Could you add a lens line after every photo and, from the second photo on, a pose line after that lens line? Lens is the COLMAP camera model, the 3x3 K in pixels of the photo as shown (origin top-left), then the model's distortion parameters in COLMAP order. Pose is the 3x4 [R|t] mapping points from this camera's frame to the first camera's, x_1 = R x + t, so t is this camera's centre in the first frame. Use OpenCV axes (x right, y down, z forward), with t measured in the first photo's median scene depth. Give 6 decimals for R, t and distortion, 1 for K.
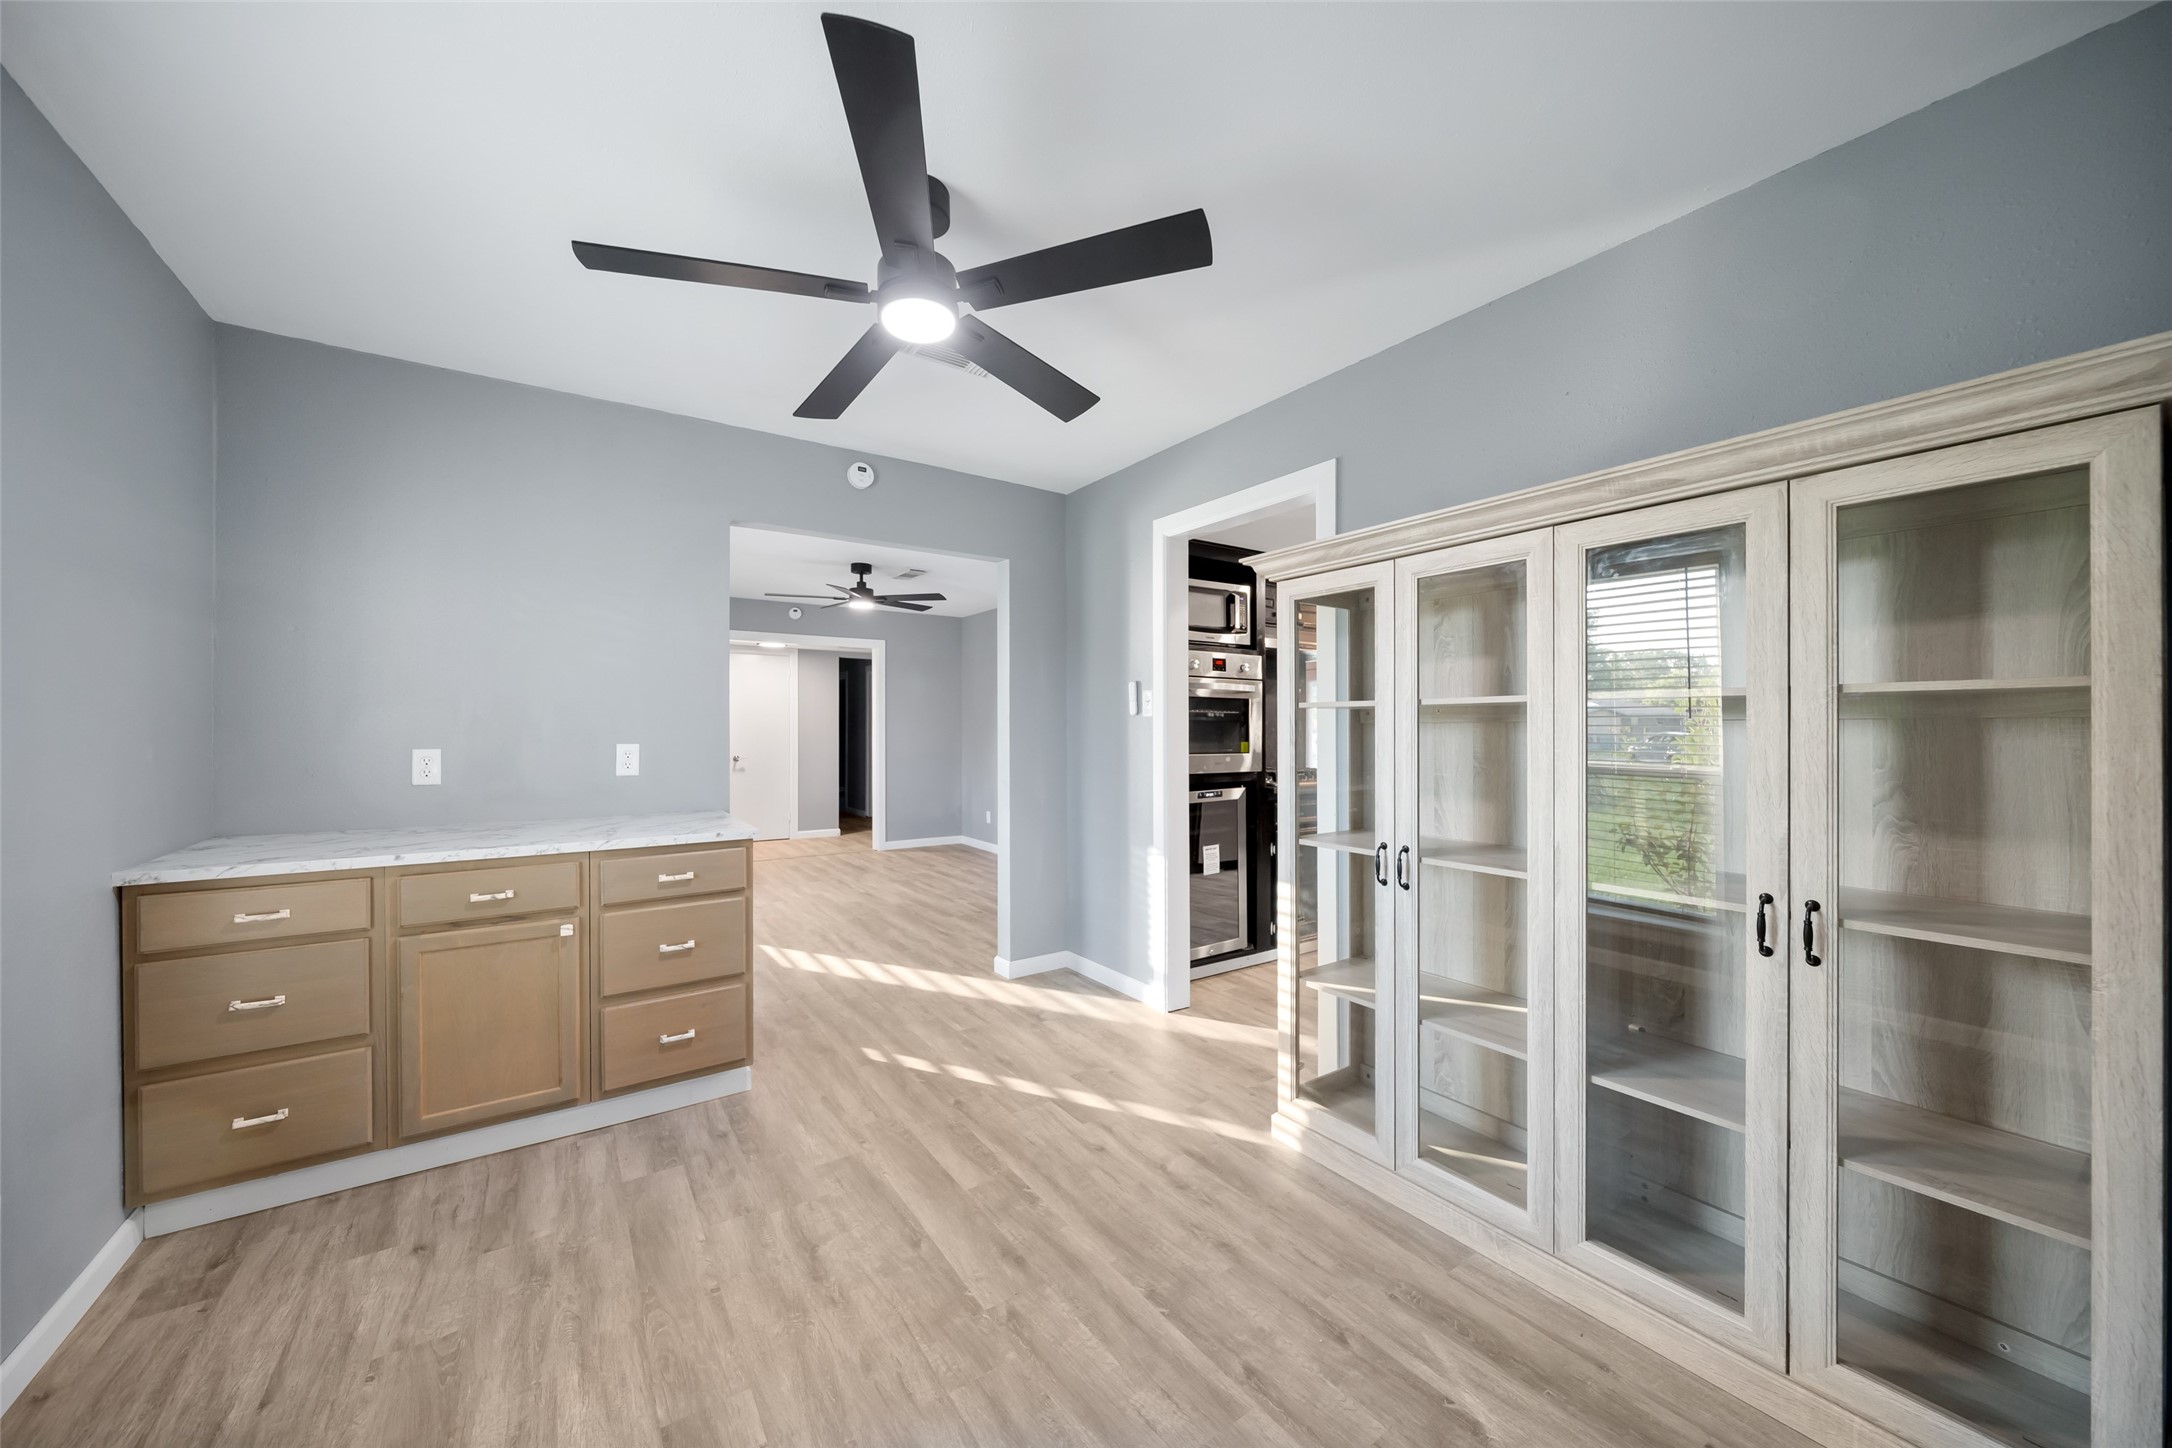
lens RADIAL K [[756.2, 0, 1095.6], [0, 756.2, 723.2], [0, 0, 1]] dist [-0.002834, -0.000194]
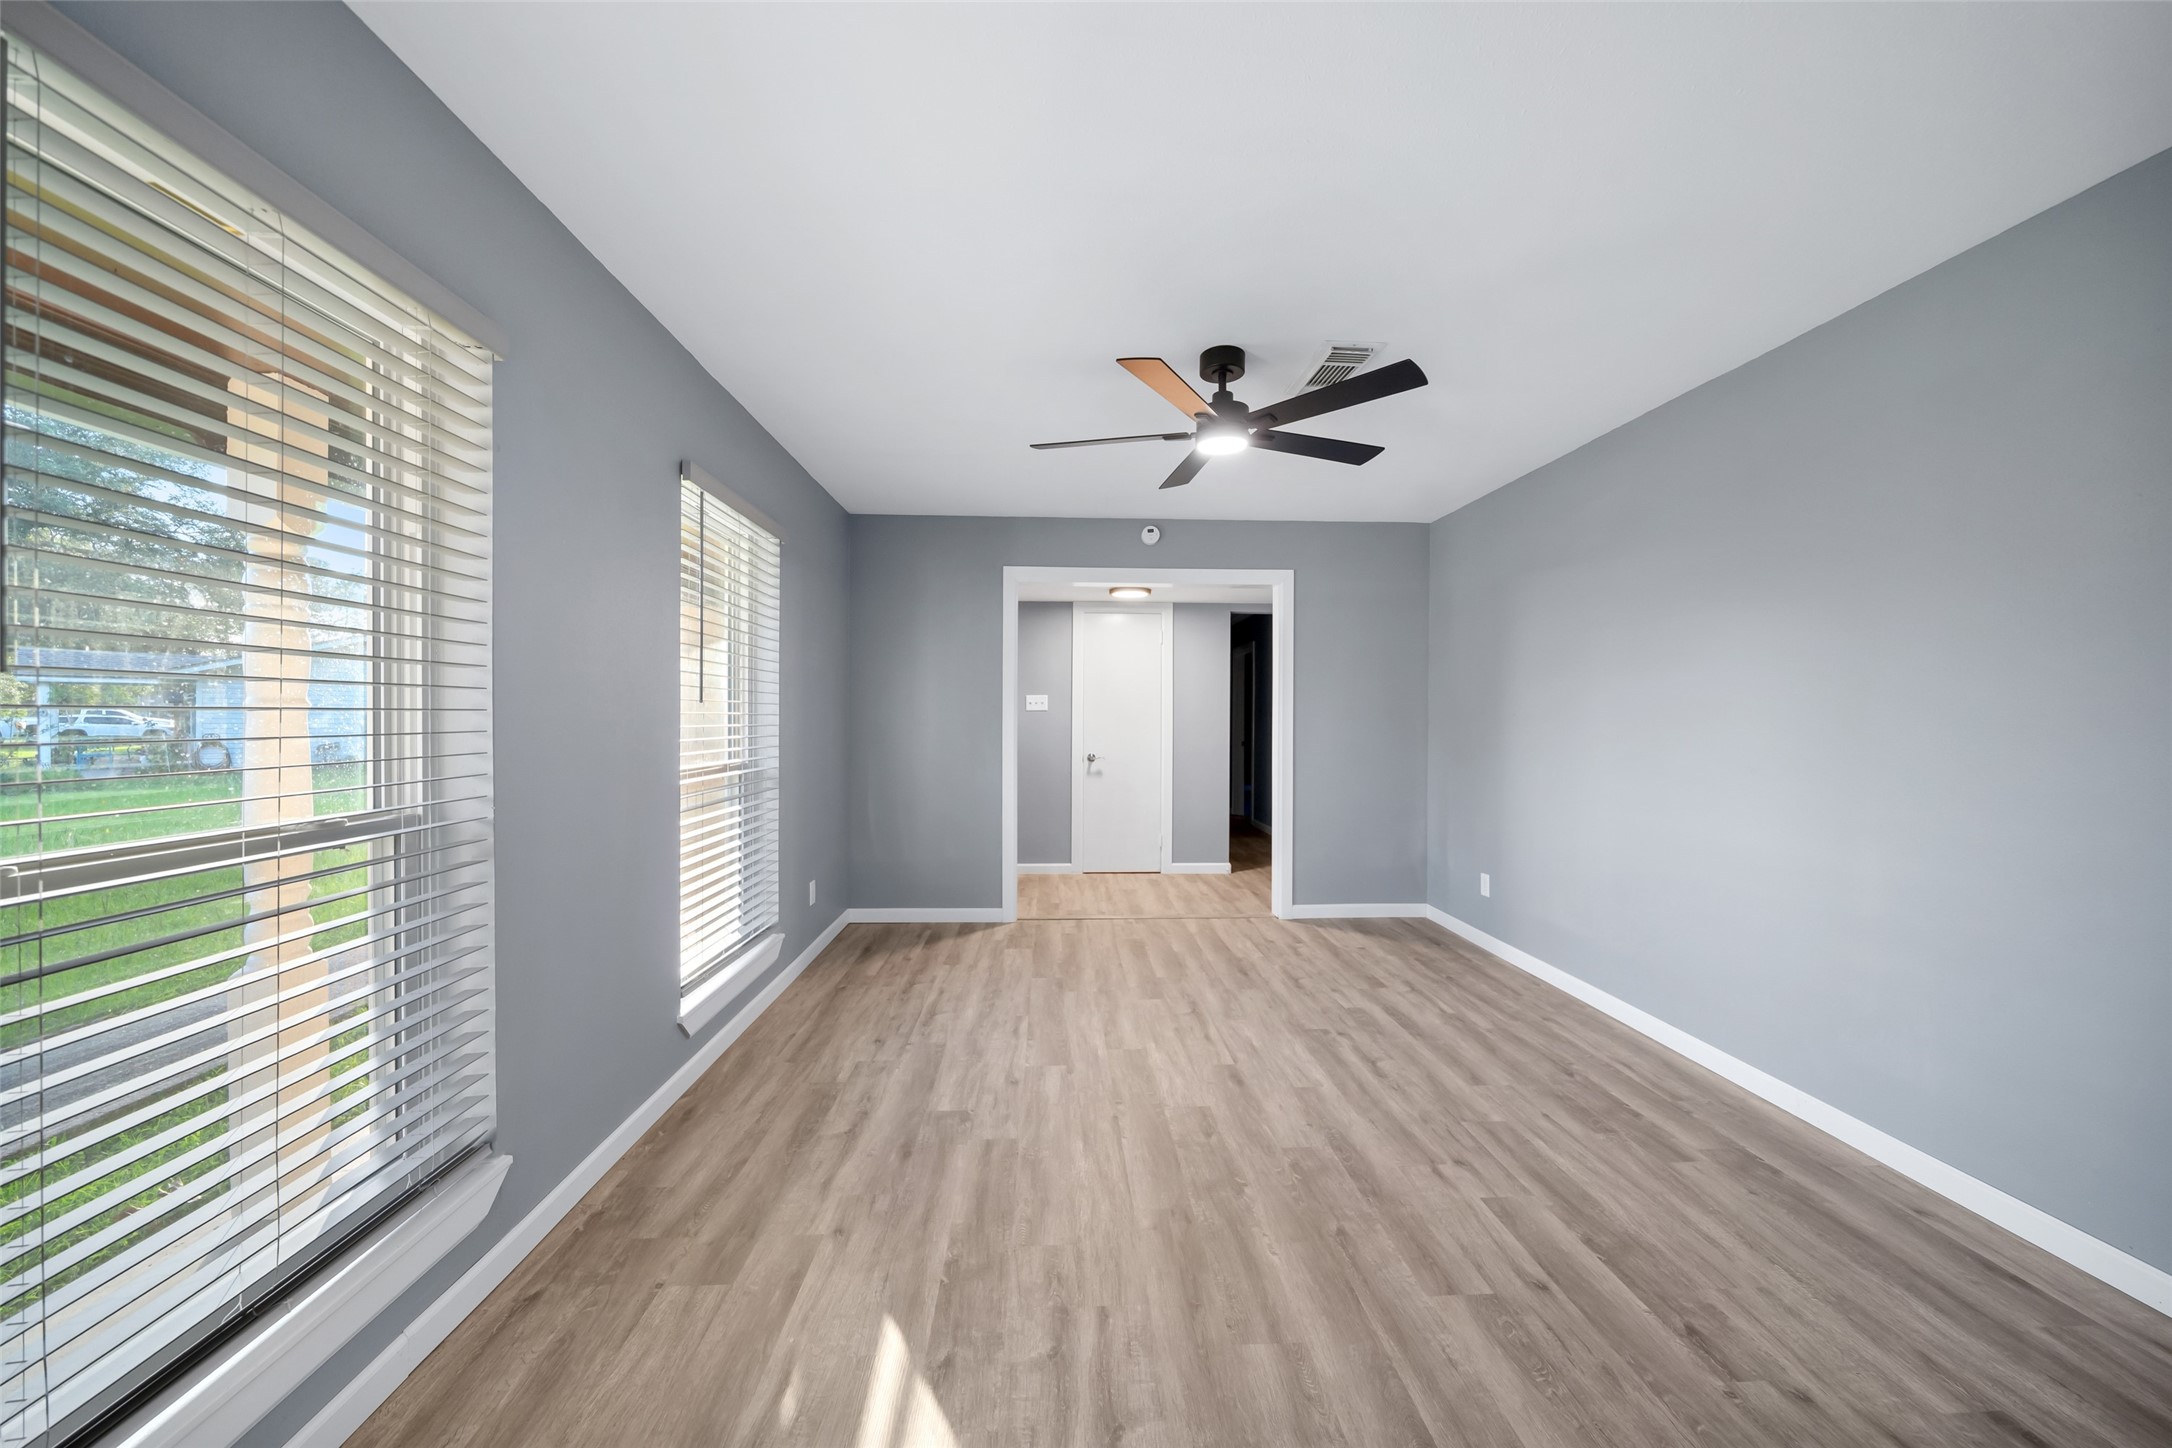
lens RADIAL K [[756.2, 0, 1095.6], [0, 756.2, 723.2], [0, 0, 1]] dist [-0.002834, -0.000194]
pose [[0.851311, 0.004862, -0.524639, -0.094444], [0.001867, 0.999923, 0.012297, 0.004805], [0.524659, -0.011448, 0.851236, 0.400238]]
